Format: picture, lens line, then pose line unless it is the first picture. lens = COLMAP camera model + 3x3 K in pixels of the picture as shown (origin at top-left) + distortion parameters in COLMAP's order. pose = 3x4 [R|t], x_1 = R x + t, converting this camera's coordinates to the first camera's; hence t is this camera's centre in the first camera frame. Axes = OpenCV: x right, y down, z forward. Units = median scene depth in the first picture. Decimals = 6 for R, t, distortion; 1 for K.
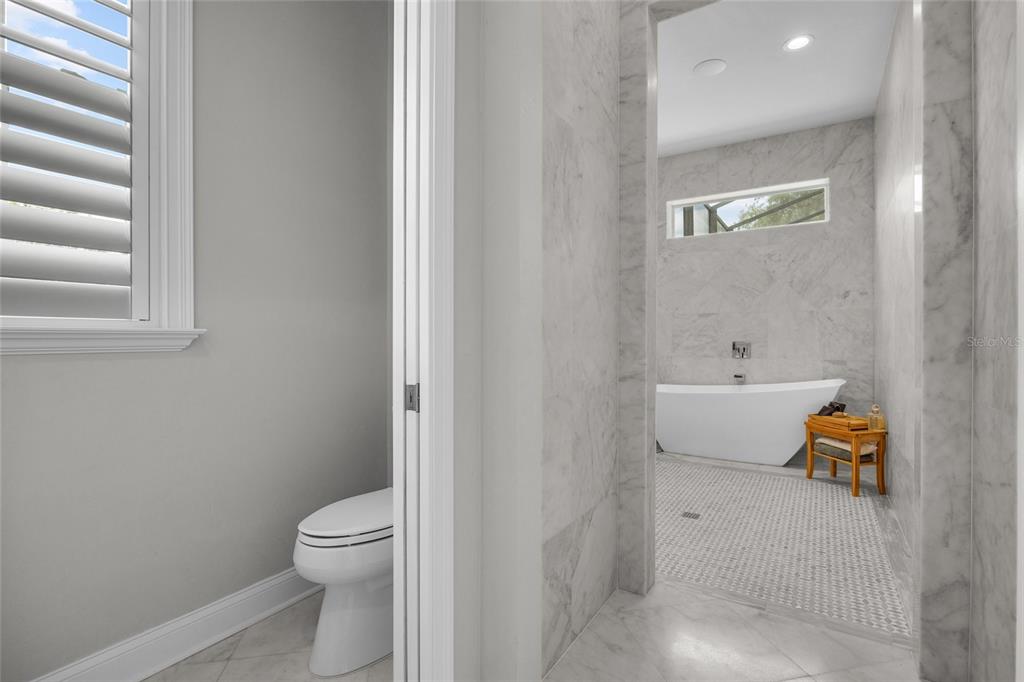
lens RADIAL K [[480.1, 0, 512.9], [0, 480.1, 336.6], [0, 0, 1]] dist [-0.003564, -0.000141]
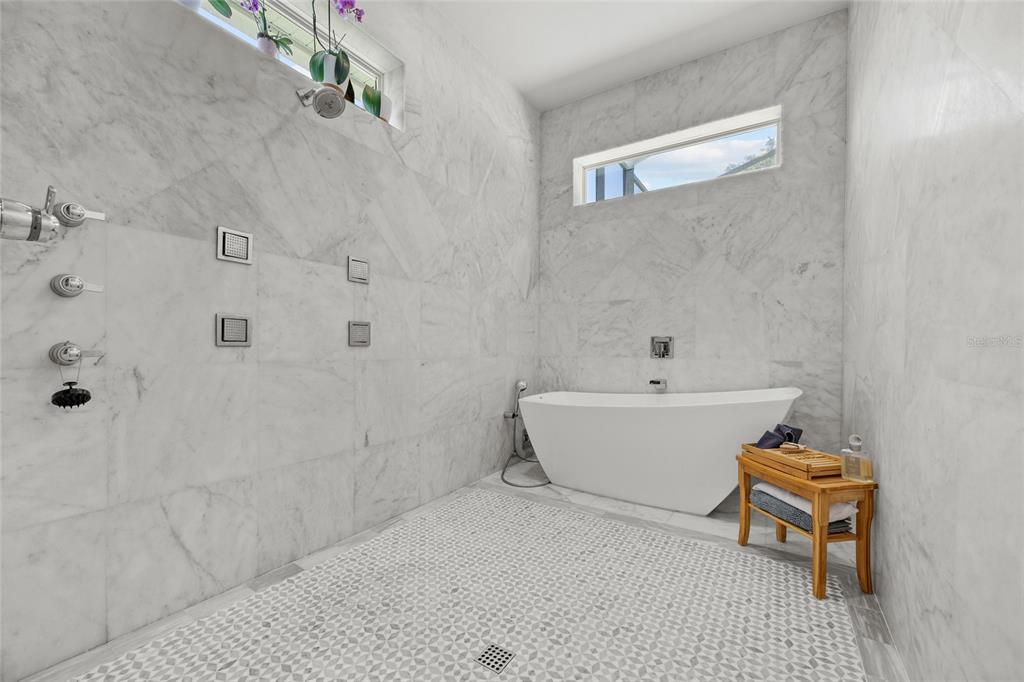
lens RADIAL K [[407.4, 0, 511.4], [0, 407.4, 349.7], [0, 0, 1]] dist [0.003167, -0.000268]
pose [[0.999963, 0.006657, -0.005367, 0.268921], [-0.006609, 0.999938, 0.008907, 0.030230], [0.005426, -0.008872, 0.999946, 0.395048]]
